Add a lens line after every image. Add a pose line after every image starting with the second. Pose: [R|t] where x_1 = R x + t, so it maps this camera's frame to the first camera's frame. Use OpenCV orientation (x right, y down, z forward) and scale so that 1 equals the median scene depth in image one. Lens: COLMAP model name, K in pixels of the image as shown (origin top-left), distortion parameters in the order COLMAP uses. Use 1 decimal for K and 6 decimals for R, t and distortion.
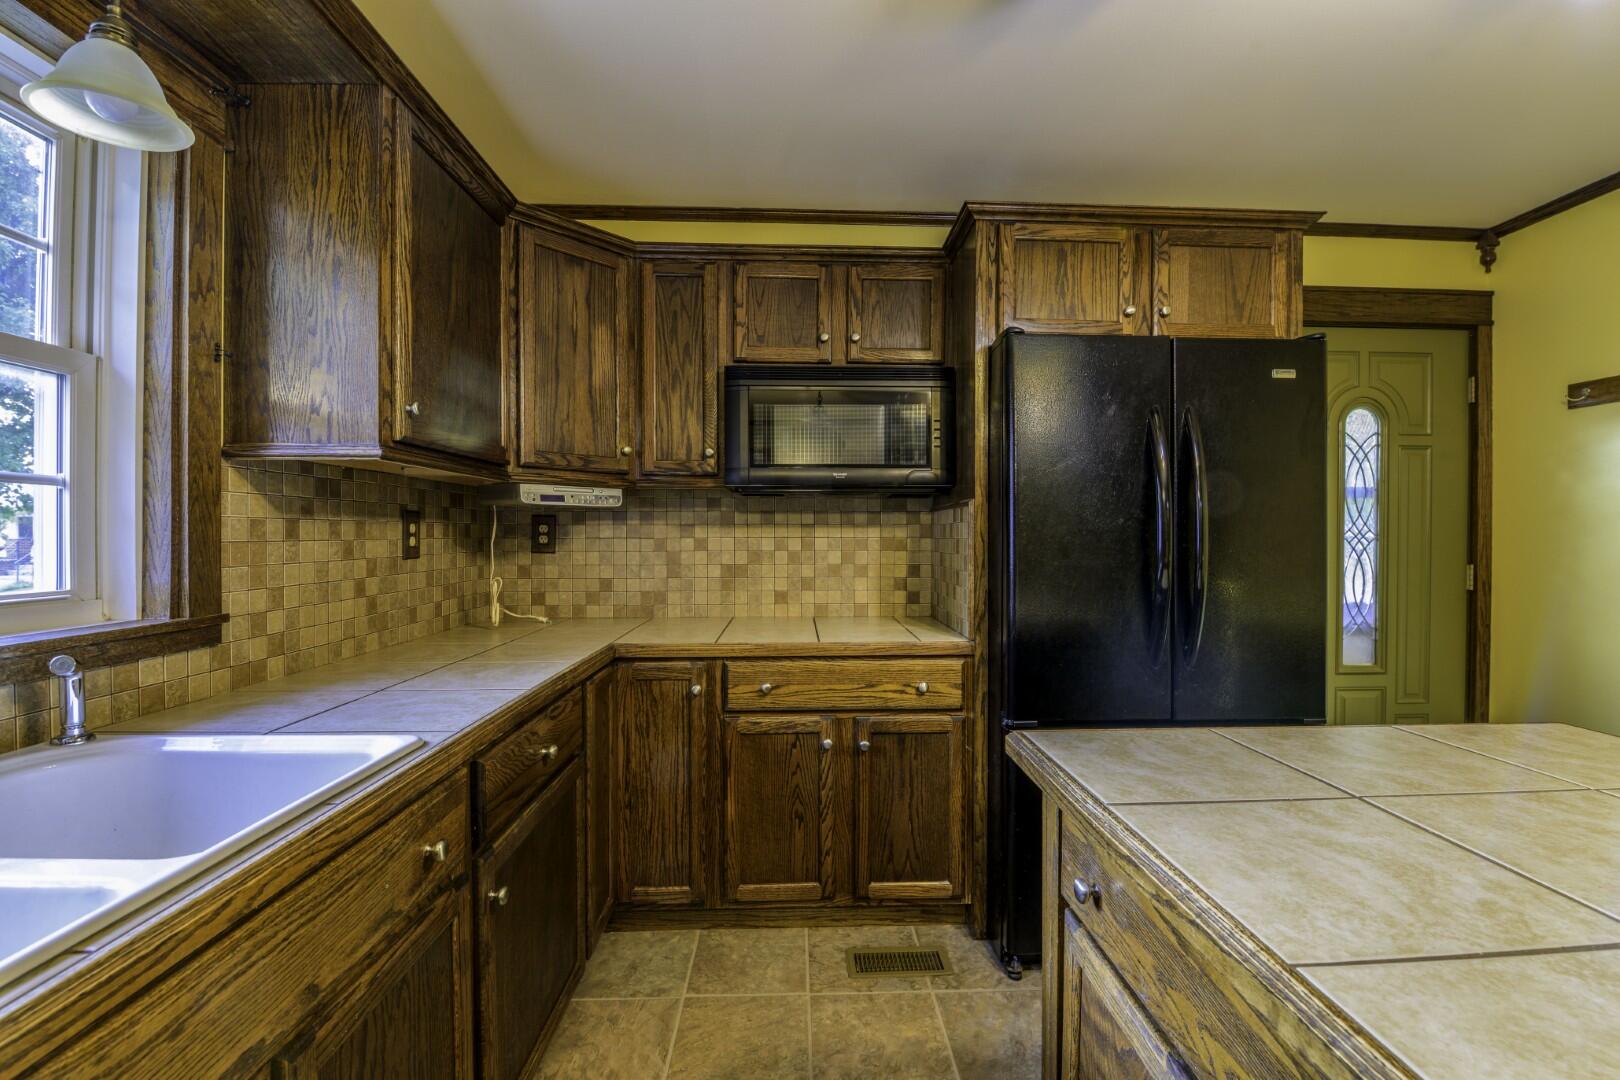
lens RADIAL K [[701.3, 0, 823.4], [0, 701.3, 540.4], [0, 0, 1]] dist [-0.011919, -0.005430]
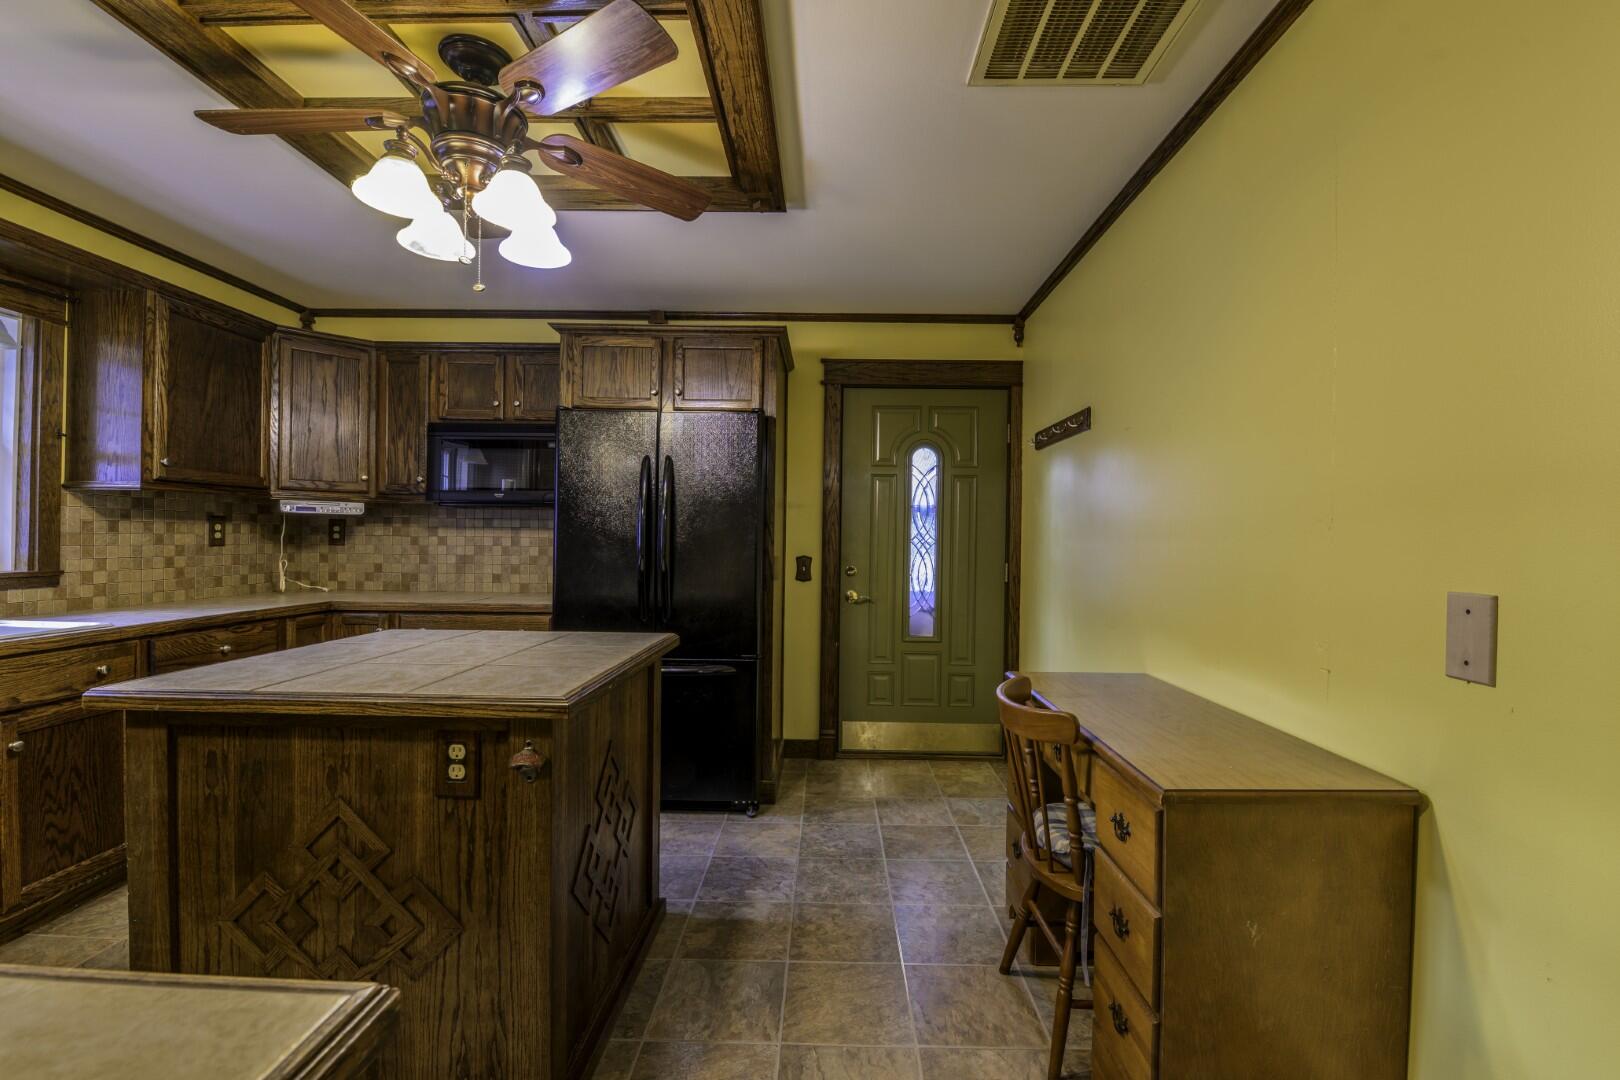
lens RADIAL K [[701.3, 0, 817.5], [0, 701.3, 539.5], [0, 0, 1]] dist [-0.011919, -0.005430]
pose [[0.998769, 0.012745, -0.047944, 0.792965], [-0.013161, 0.999878, -0.008364, 0.005975], [0.047832, 0.008984, 0.998815, -0.478171]]
